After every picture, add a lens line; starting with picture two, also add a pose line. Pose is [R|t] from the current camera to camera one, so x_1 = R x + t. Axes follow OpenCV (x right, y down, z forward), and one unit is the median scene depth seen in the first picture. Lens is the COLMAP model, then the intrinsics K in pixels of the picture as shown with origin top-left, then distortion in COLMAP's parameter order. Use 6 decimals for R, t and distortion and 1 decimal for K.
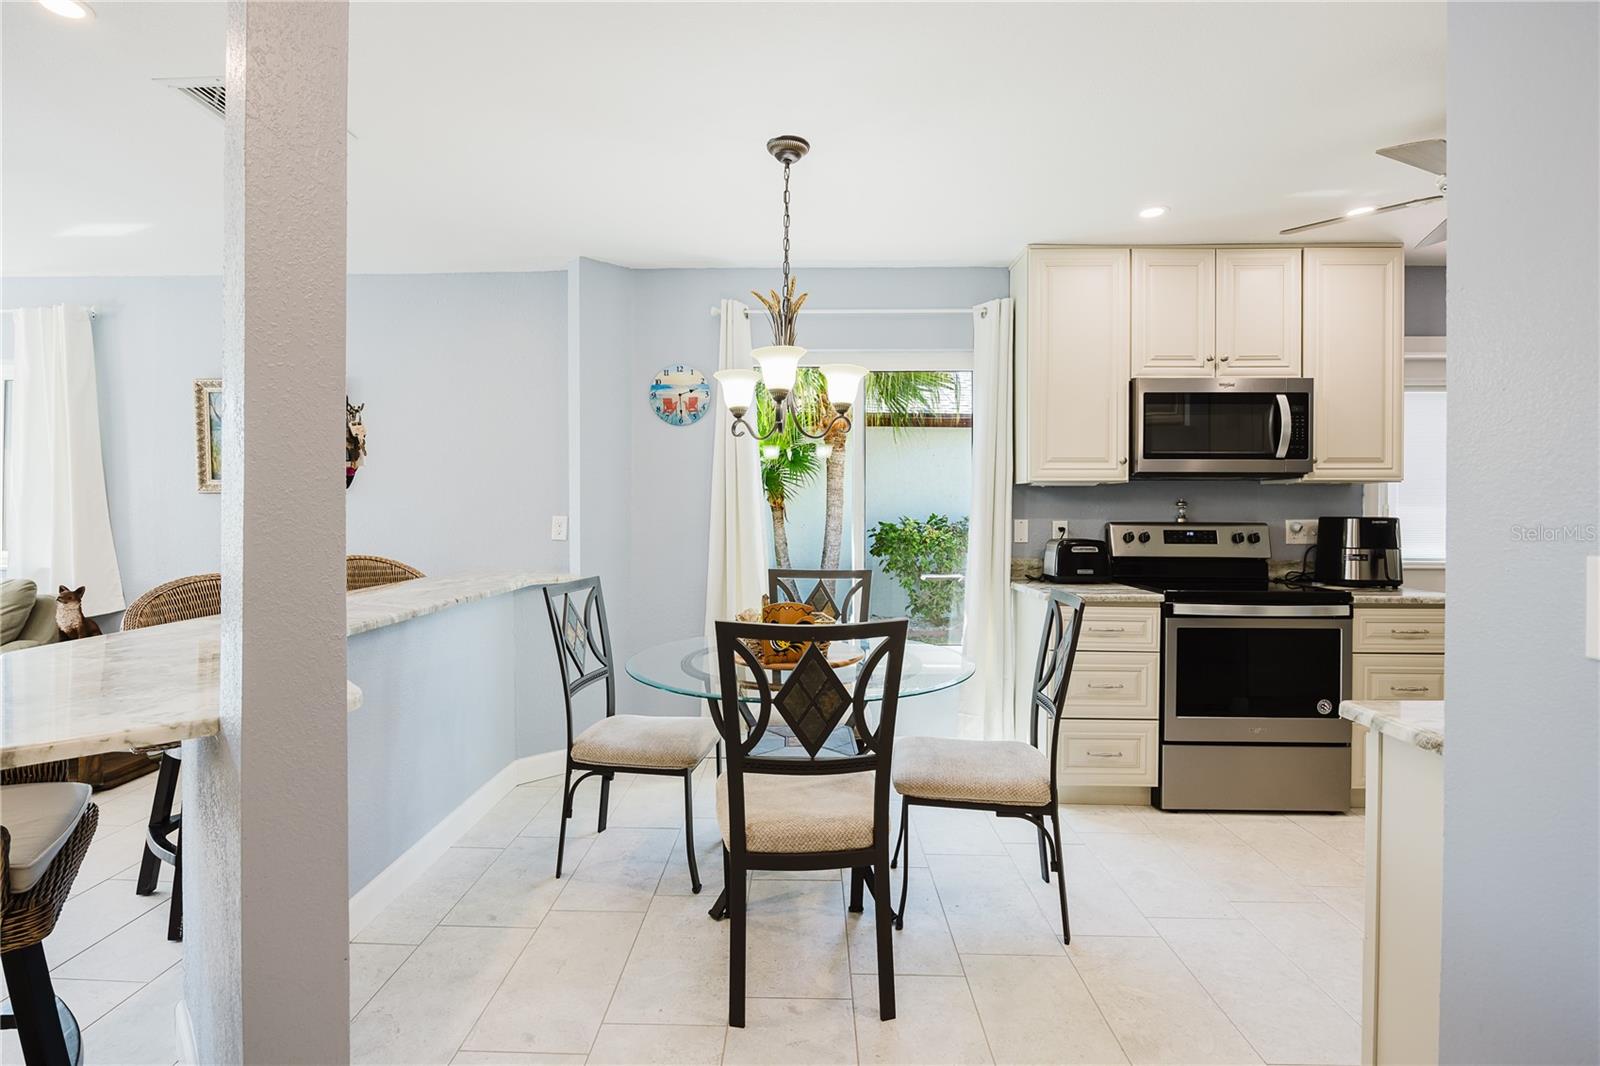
lens RADIAL K [[736.7, 0, 791.8], [0, 736.7, 528.3], [0, 0, 1]] dist [-0.021763, -0.000146]
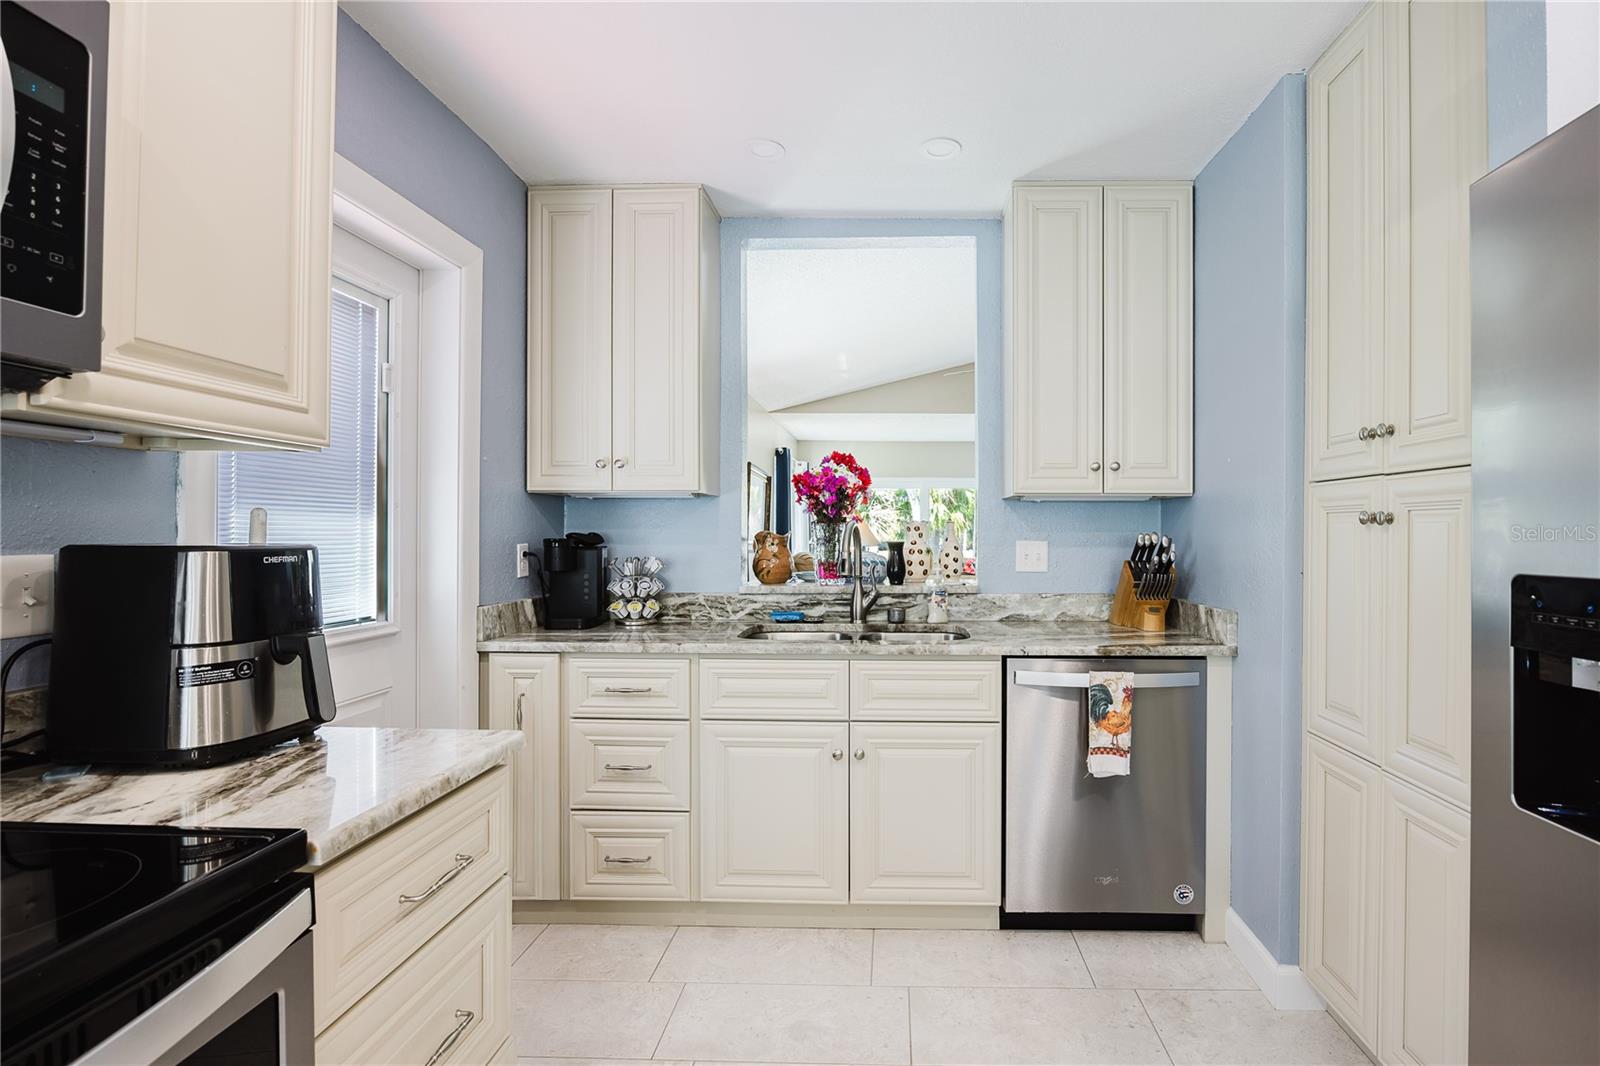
lens RADIAL K [[736.7, 0, 797.5], [0, 736.7, 536.6], [0, 0, 1]] dist [-0.021763, -0.000146]
pose [[-0.007820, -0.000141, 0.999969, 0.453235], [0.008966, 0.999960, 0.000211, -0.017525], [-0.999929, 0.008967, -0.007818, 0.742811]]
